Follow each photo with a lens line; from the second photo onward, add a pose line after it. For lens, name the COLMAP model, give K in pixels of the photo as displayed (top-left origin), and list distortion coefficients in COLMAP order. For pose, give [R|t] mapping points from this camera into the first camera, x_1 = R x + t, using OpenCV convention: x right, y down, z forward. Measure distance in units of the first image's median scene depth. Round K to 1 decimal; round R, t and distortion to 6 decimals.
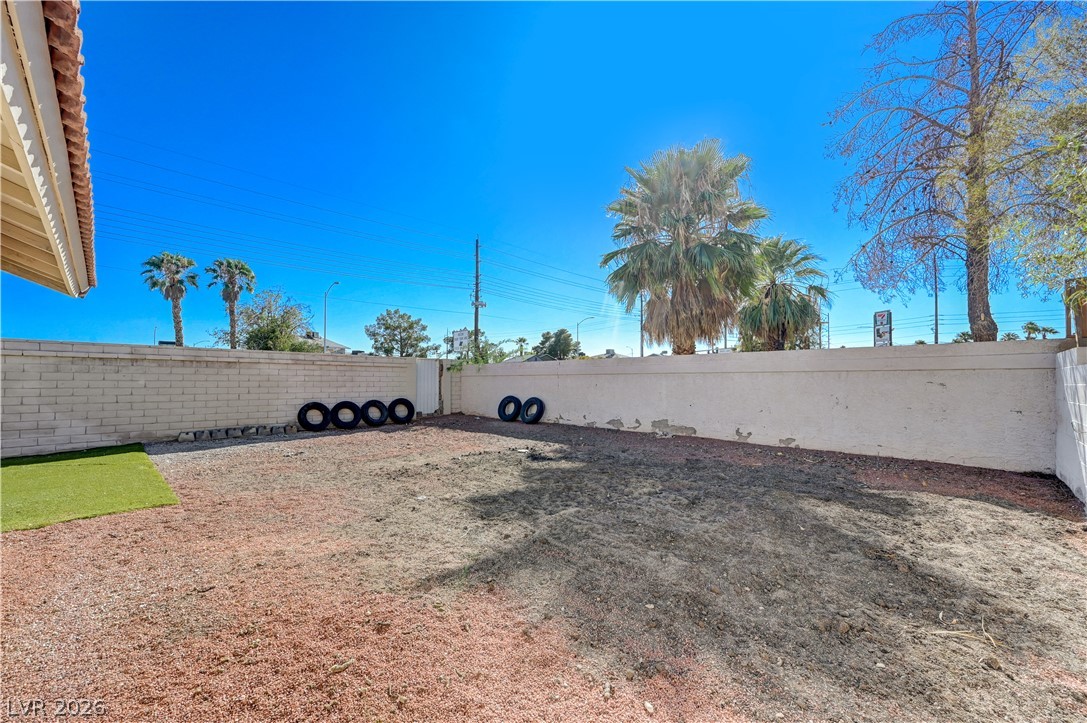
lens RADIAL K [[430.2, 0, 545.6], [0, 430.2, 365.3], [0, 0, 1]] dist [0.002538, 0.000192]
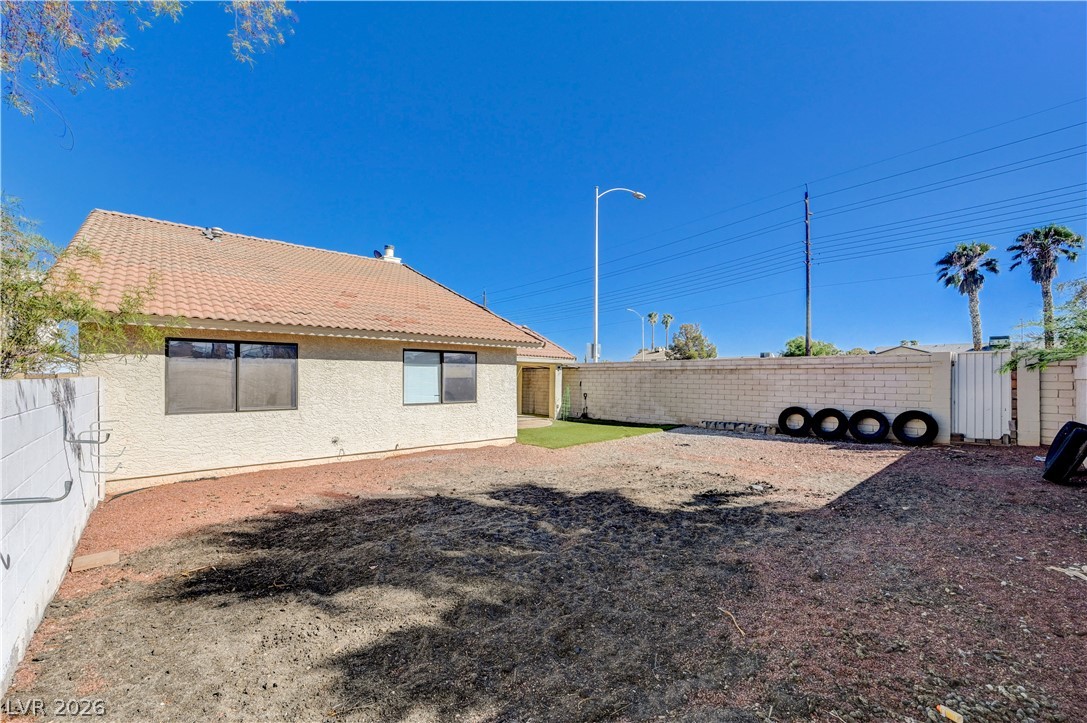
lens RADIAL K [[442.6, 0, 543.5], [0, 442.6, 361.5], [0, 0, 1]] dist [0.000625, 0.000215]
pose [[-0.066194, -0.037323, -0.997109, 0.505453], [0.035861, 0.998566, -0.039759, 0.001542], [0.997162, -0.038389, -0.064760, 0.480211]]
